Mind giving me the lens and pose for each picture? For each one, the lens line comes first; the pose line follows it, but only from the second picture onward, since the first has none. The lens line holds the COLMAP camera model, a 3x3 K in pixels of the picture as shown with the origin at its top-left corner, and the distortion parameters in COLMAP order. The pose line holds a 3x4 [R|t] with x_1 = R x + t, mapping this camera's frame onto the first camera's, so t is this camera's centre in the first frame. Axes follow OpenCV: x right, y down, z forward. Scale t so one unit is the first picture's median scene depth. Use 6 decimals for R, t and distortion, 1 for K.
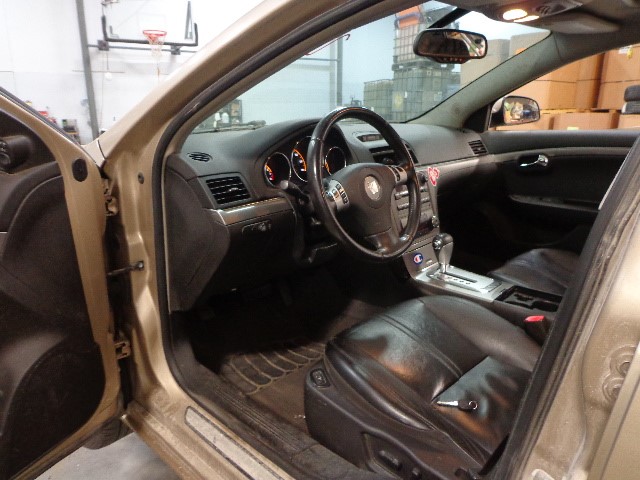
lens RADIAL K [[476.5, 0, 320.0], [0, 476.5, 240.0], [0, 0, 1]] dist [0.006566, 0.001963]
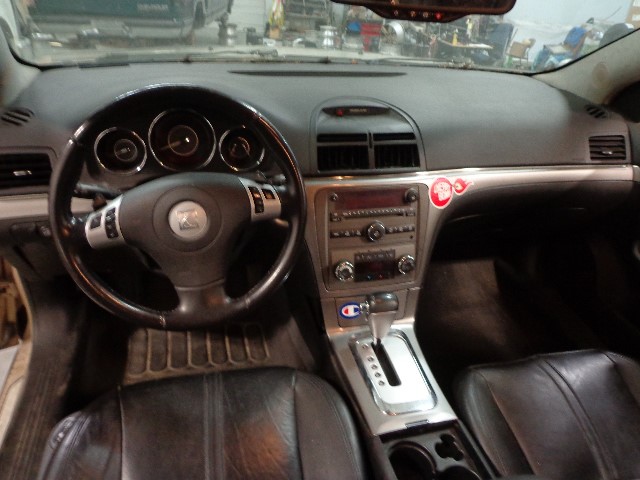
lens RADIAL K [[476.5, 0, 320.0], [0, 476.5, 240.0], [0, 0, 1]] dist [0.006566, 0.001963]
pose [[0.837771, 0.331776, -0.433664, 0.417812], [-0.215214, 0.930571, 0.296175, -0.239090], [0.501819, -0.154796, 0.851008, 0.404366]]
